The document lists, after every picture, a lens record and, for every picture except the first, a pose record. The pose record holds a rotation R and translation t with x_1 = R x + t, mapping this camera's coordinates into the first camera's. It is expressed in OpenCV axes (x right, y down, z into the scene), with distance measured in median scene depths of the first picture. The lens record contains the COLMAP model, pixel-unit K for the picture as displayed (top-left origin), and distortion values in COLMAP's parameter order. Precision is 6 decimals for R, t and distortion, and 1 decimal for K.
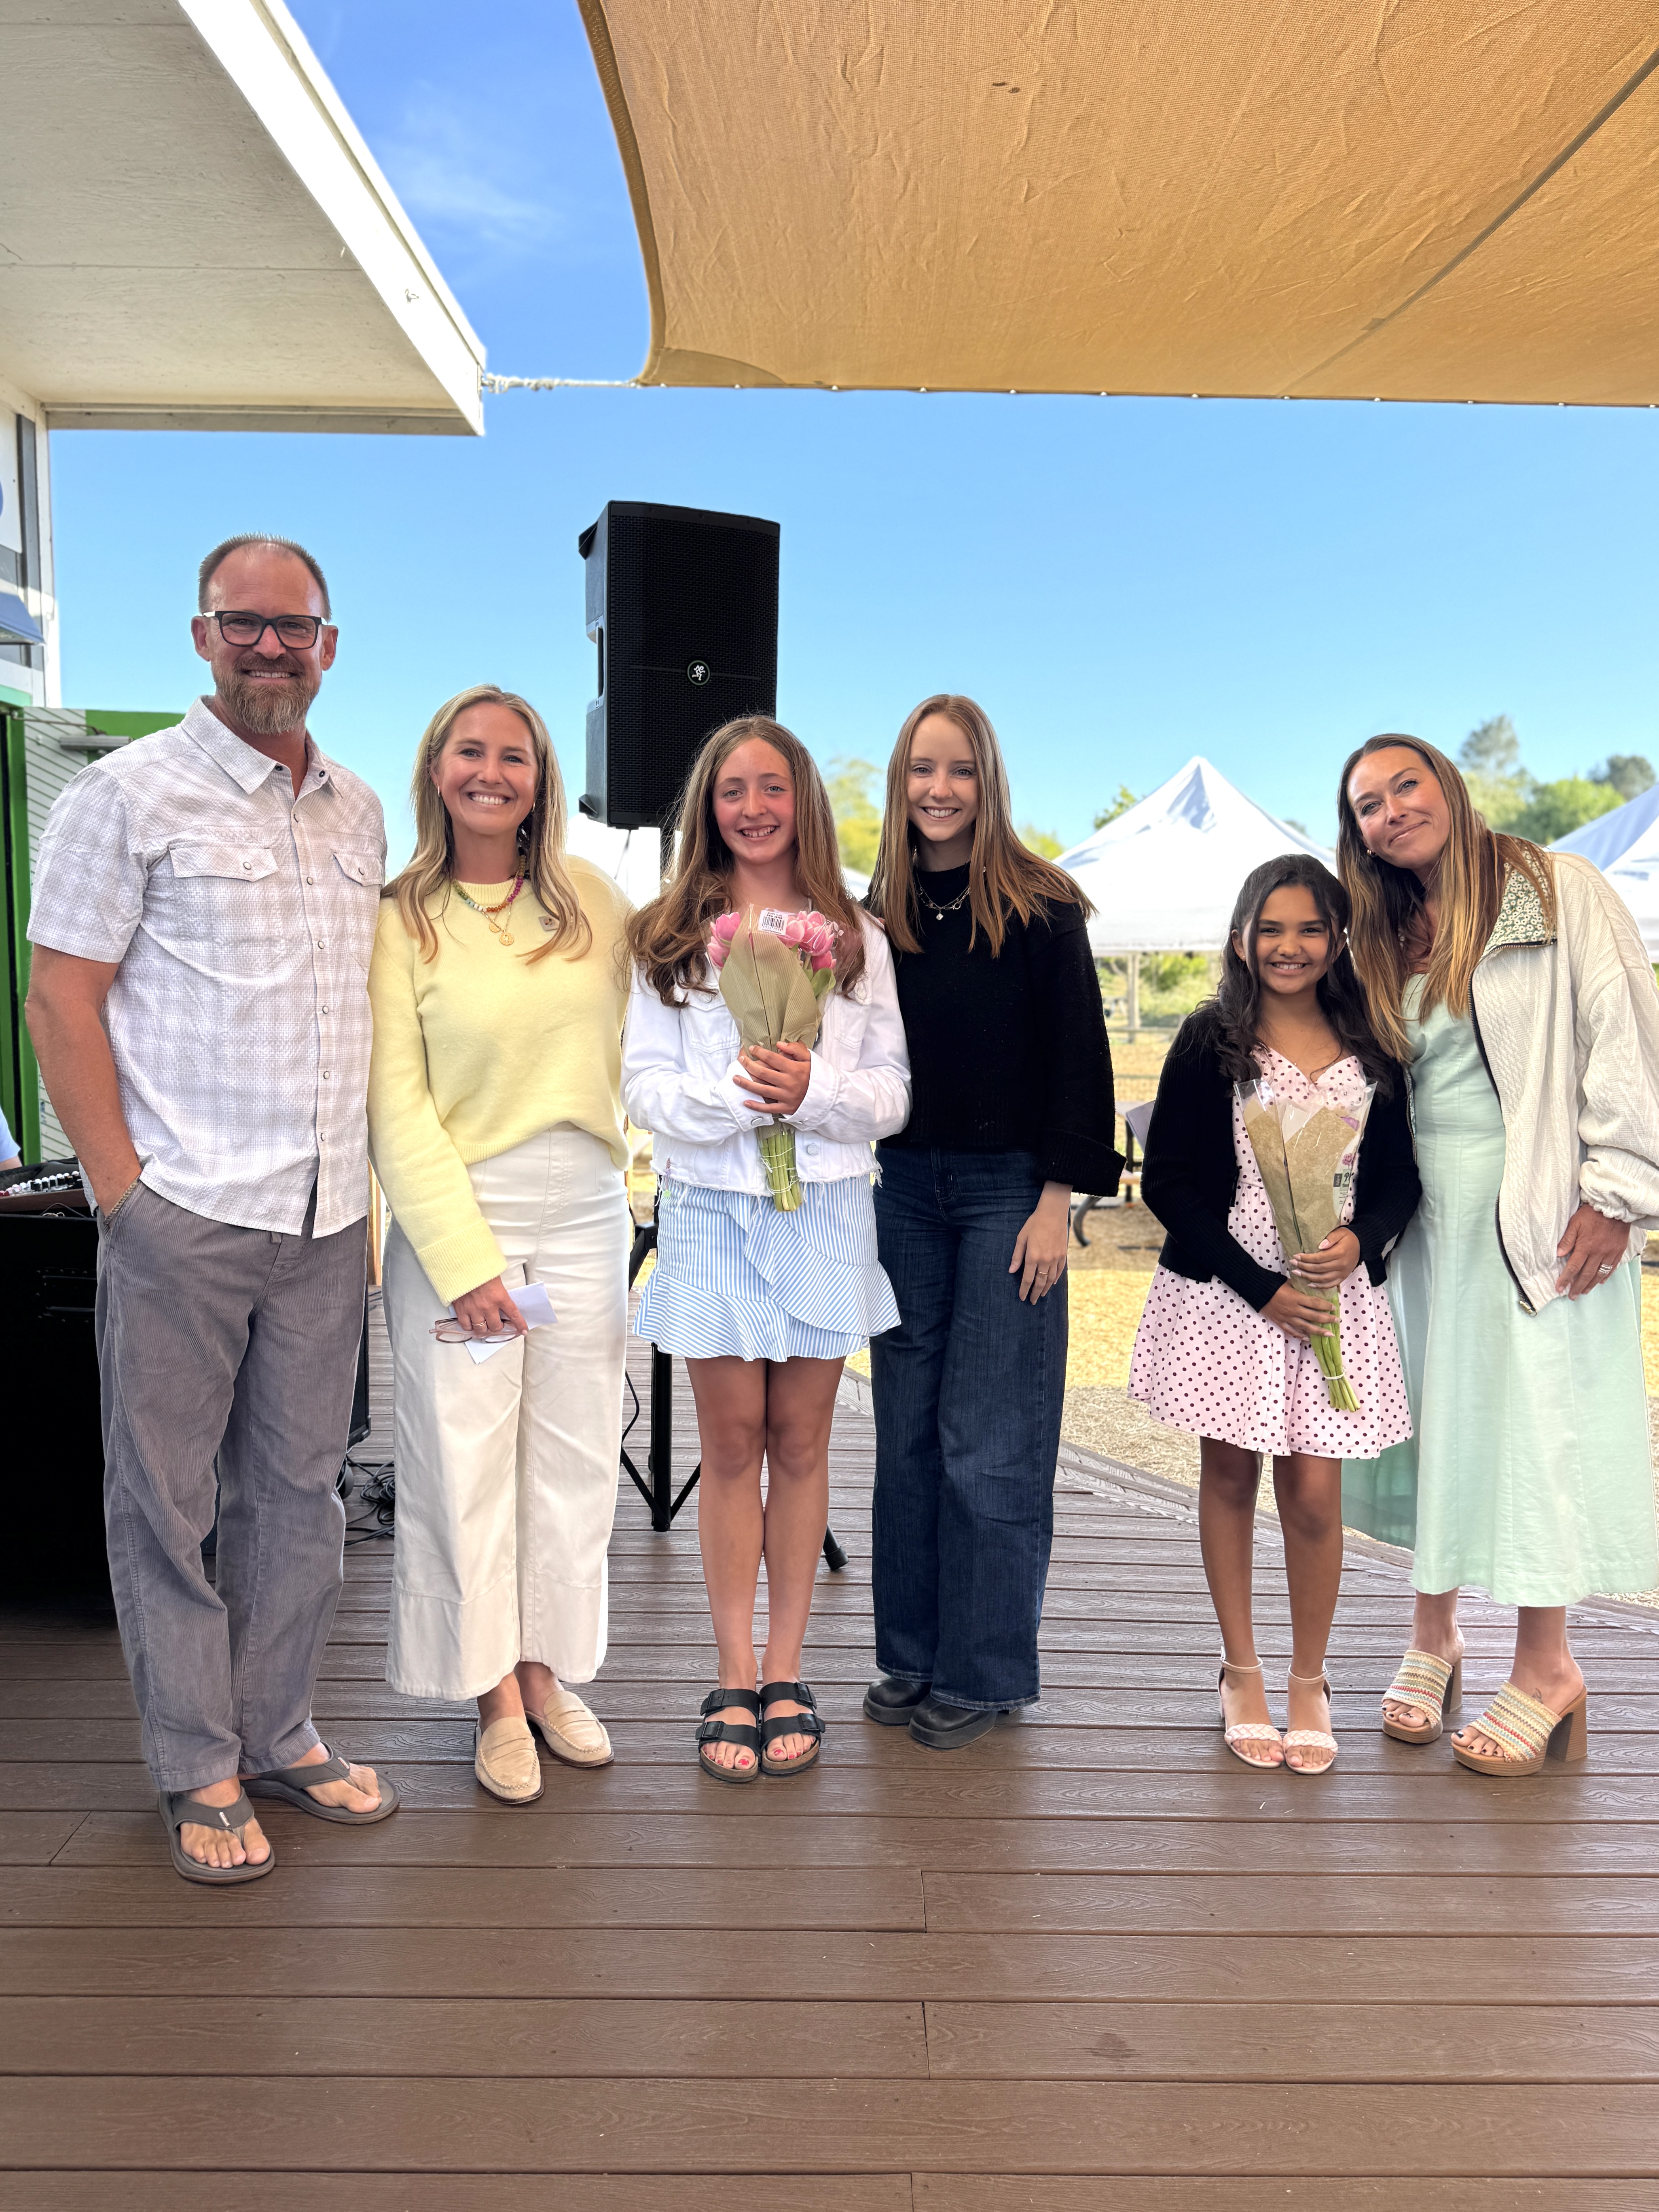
lens RADIAL K [[1633.4, 0, 837.9], [0, 1633.4, 1082.1], [0, 0, 1]] dist [0.040600, -0.067571]
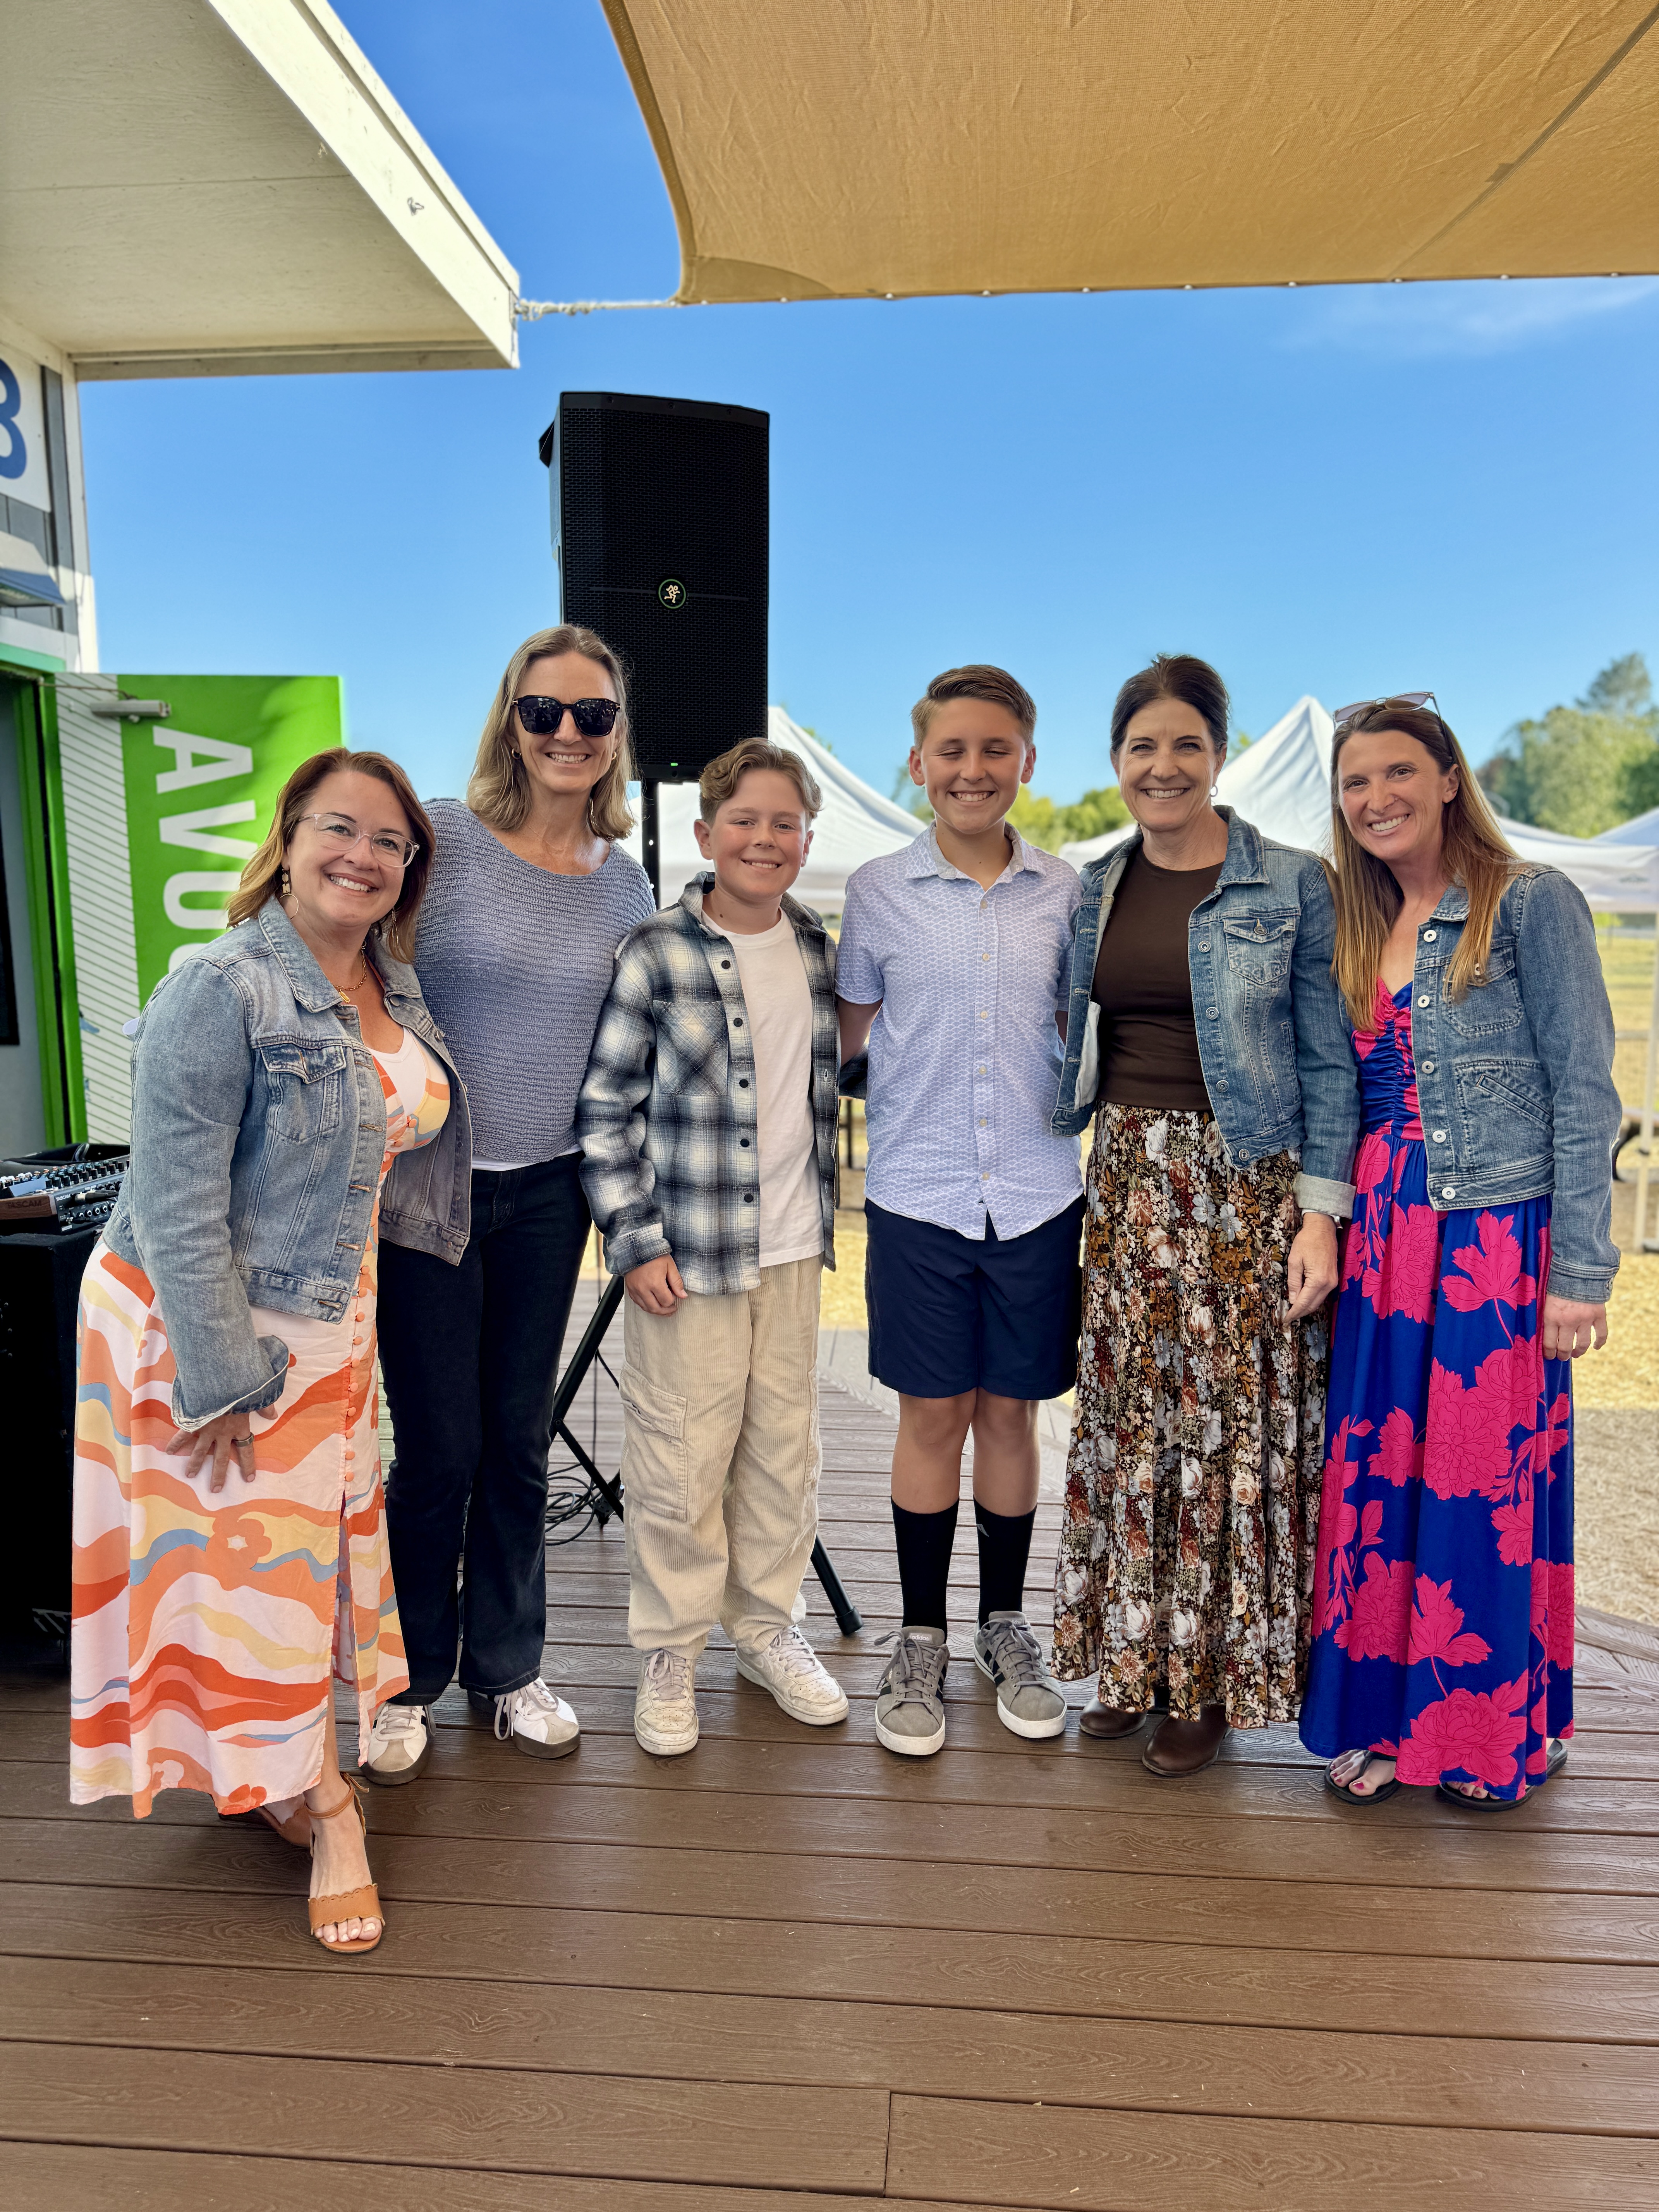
lens RADIAL K [[1577.5, 0, 823.6], [0, 1577.5, 1083.2], [0, 0, 1]] dist [0.005092, -0.007094]
pose [[0.996149, -0.005050, -0.087536, 0.058820], [0.007986, 0.999416, 0.033218, -0.022116], [0.087317, -0.033790, 0.995607, 0.170623]]
